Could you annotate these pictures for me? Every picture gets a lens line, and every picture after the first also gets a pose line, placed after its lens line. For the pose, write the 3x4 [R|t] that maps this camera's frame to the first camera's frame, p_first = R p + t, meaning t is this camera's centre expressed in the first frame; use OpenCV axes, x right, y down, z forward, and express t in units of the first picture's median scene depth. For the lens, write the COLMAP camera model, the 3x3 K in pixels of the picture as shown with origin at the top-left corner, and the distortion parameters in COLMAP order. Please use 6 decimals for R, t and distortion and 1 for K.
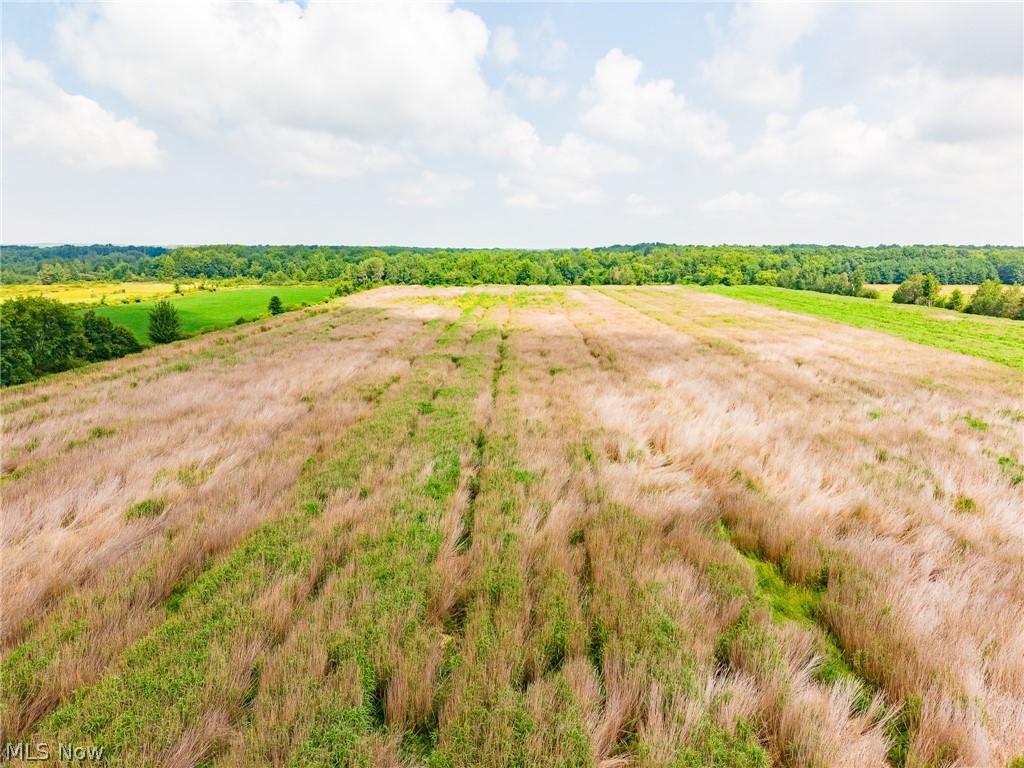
lens RADIAL K [[682.5, 0, 526.7], [0, 682.5, 380.8], [0, 0, 1]] dist [0.035201, -0.039356]
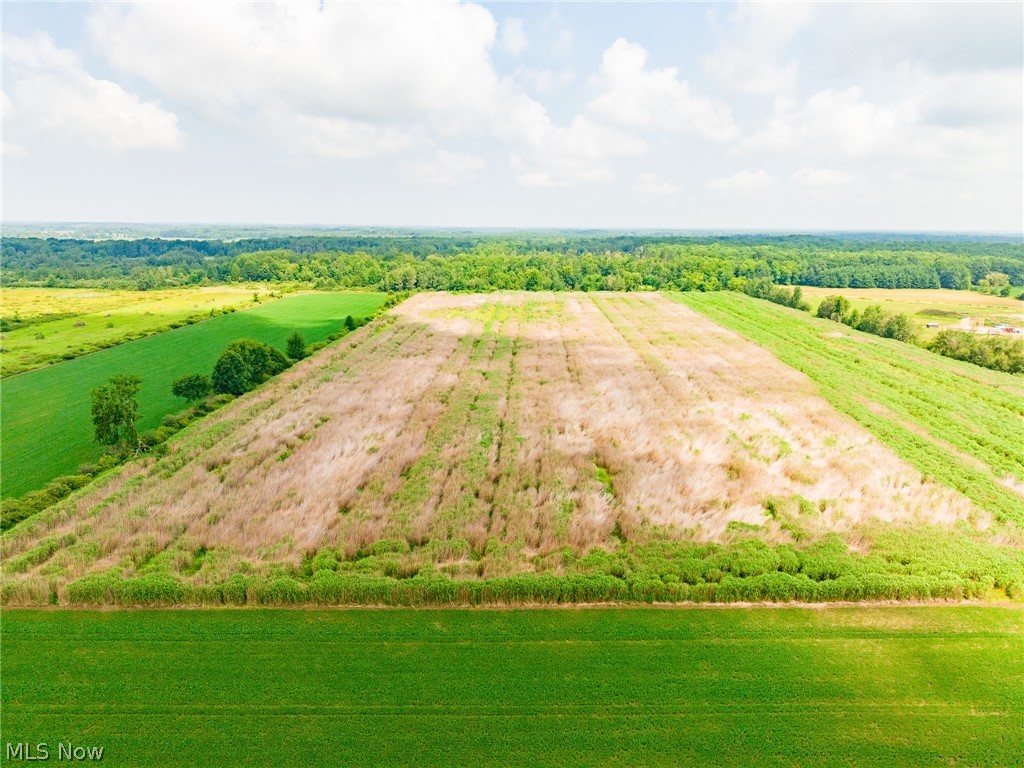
lens RADIAL K [[682.5, 0, 503.3], [0, 682.5, 381.1], [0, 0, 1]] dist [0.035201, -0.039356]
pose [[0.998896, 0.007227, -0.046415, 0.007136], [-0.005535, 0.999320, 0.036466, -0.022964], [0.046647, -0.036169, 0.998256, -0.209727]]
